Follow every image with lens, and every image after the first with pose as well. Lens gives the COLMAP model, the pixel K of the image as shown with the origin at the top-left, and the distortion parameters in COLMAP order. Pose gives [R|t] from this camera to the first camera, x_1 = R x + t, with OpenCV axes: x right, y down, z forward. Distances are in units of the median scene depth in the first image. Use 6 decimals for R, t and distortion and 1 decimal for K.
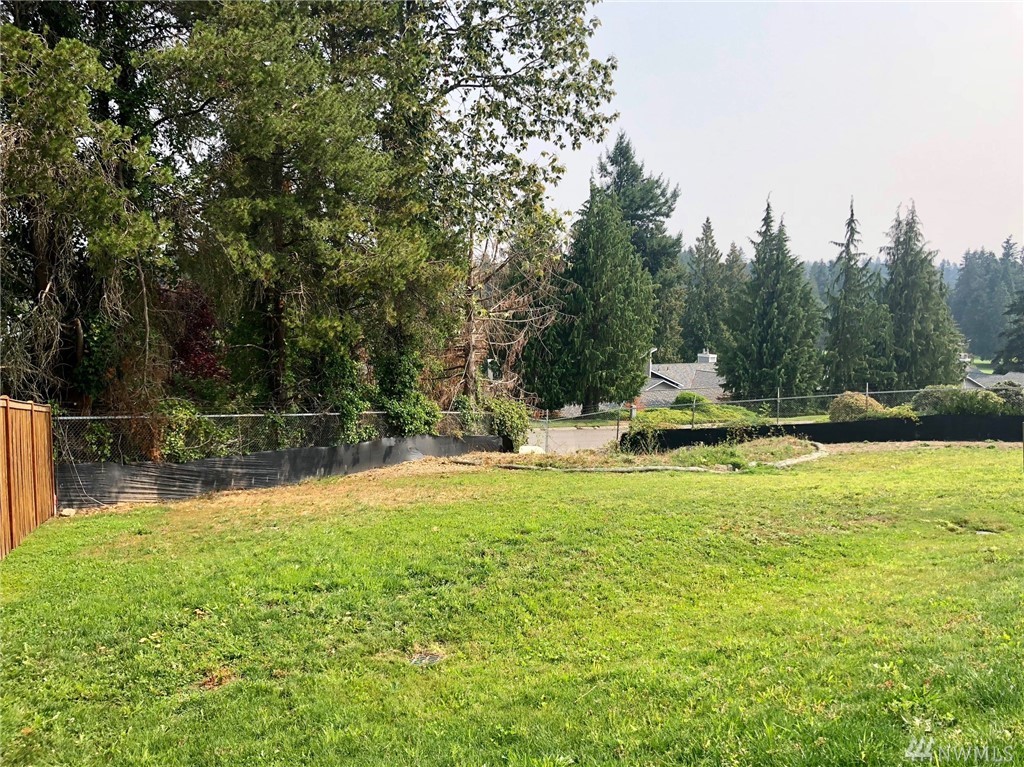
lens RADIAL K [[853.0, 0, 510.3], [0, 853.0, 382.5], [0, 0, 1]] dist [0.044101, -0.067999]
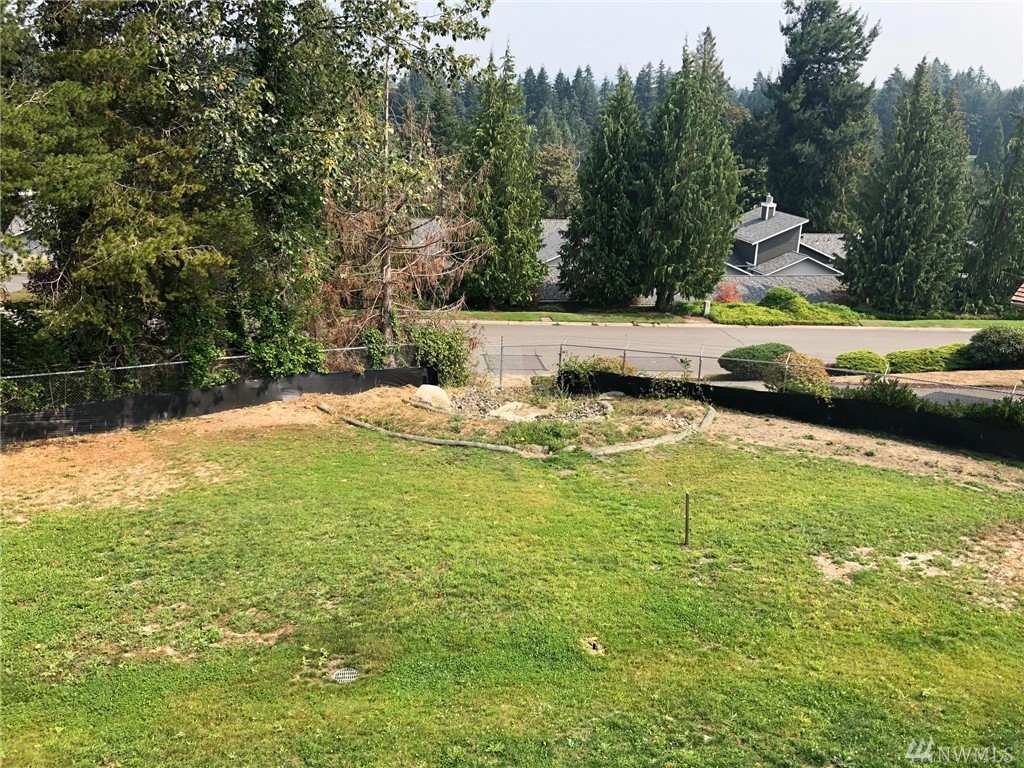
lens RADIAL K [[853.0, 0, 510.8], [0, 853.0, 382.8], [0, 0, 1]] dist [0.044101, -0.067999]
pose [[0.965724, 0.096914, -0.240801, 0.157186], [-0.047962, 0.978335, 0.201395, -0.060062], [0.255102, -0.182943, 0.949450, 0.029513]]
